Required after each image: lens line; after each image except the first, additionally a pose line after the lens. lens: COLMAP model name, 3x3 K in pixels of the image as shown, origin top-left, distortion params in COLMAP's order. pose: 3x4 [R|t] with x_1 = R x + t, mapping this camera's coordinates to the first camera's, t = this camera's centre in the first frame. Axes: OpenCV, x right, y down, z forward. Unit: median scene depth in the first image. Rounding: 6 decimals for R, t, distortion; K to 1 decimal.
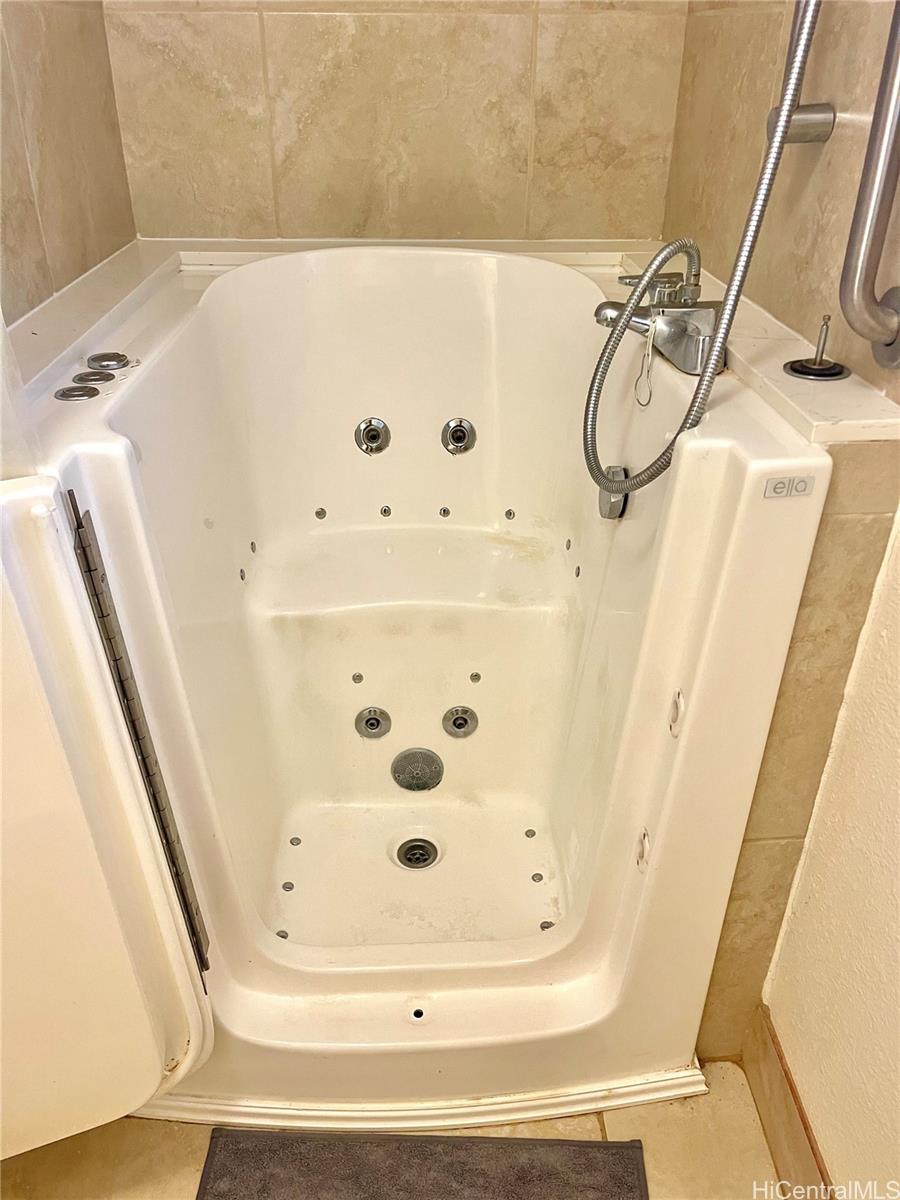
lens RADIAL K [[902.9, 0, 459.5], [0, 902.9, 609.7], [0, 0, 1]] dist [0.045370, -0.059948]
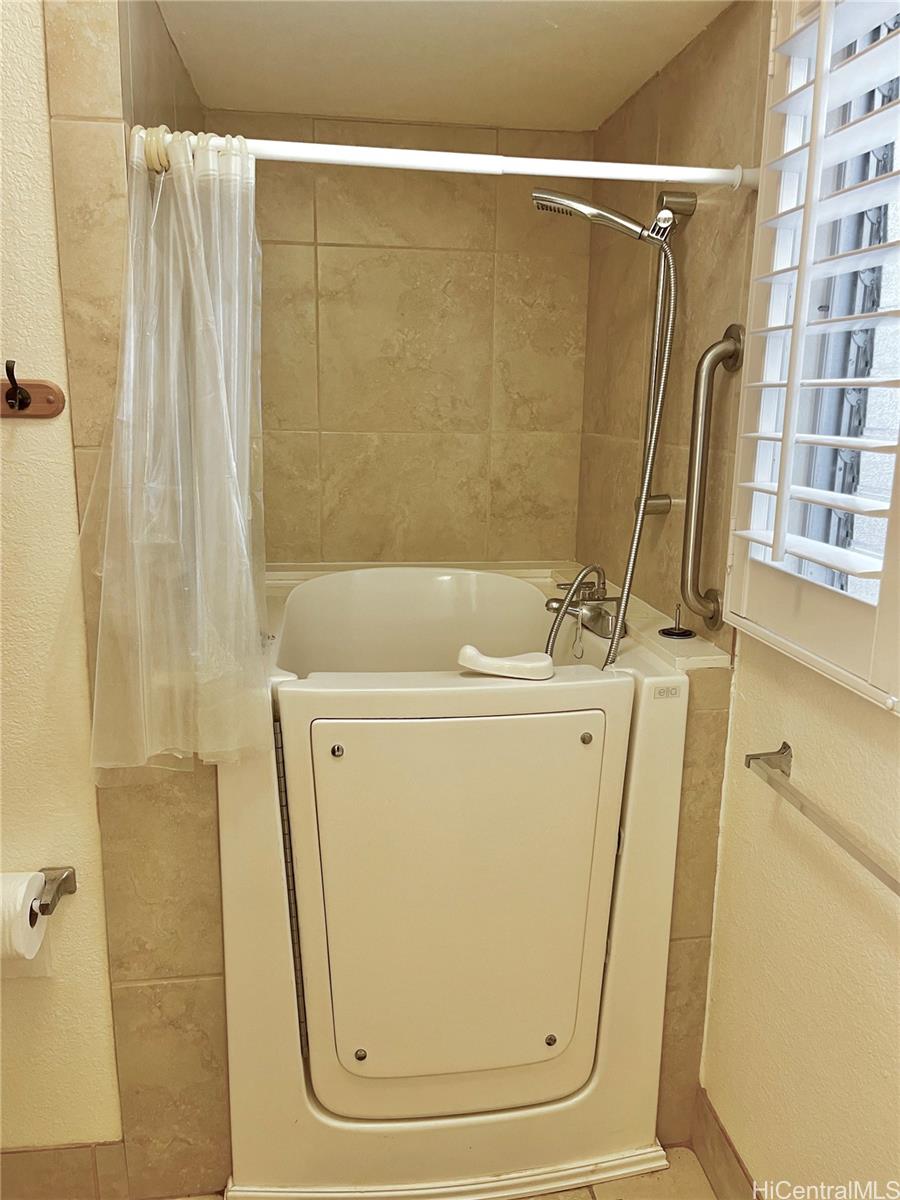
lens RADIAL K [[902.9, 0, 443.6], [0, 902.9, 607.5], [0, 0, 1]] dist [0.045370, -0.059948]
pose [[0.996854, -0.012127, 0.078331, -0.165575], [0.036611, 0.946939, -0.319322, 0.198073], [-0.070302, 0.321185, 0.944404, -0.545729]]
